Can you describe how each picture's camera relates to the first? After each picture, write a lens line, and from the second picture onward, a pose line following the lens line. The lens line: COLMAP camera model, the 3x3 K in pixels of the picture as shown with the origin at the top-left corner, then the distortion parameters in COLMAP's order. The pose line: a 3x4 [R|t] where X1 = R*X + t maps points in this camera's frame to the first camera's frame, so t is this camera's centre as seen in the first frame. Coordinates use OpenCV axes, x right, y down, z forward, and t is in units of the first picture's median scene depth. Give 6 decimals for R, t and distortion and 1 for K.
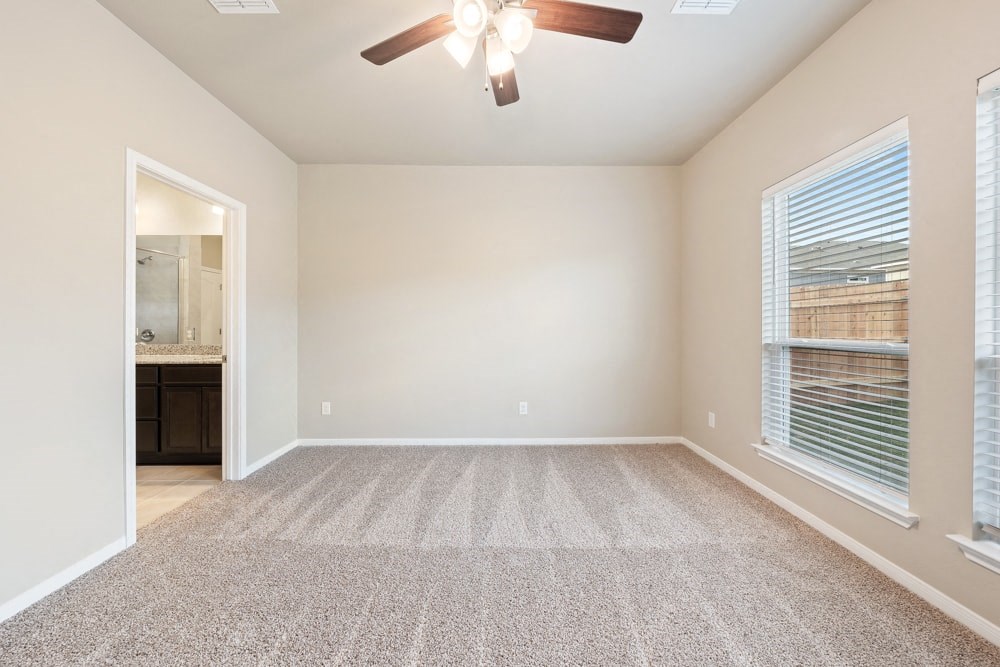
lens RADIAL K [[357.4, 0, 498.4], [0, 357.4, 331.0], [0, 0, 1]] dist [0.000579, 0.000084]
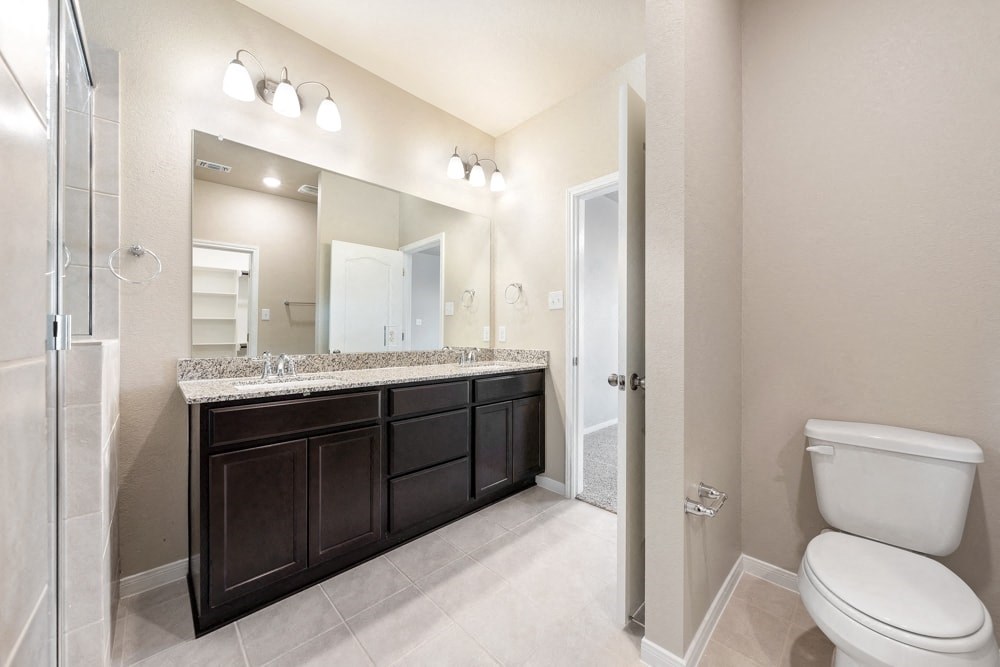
lens RADIAL K [[357.4, 0, 498.4], [0, 357.4, 331.0], [0, 0, 1]] dist [0.000579, 0.000084]
pose [[0.725741, 0.003697, 0.687958, -1.187119], [0.005541, 0.999922, -0.011219, 0.007286], [-0.687945, 0.011954, 0.725664, 0.366303]]
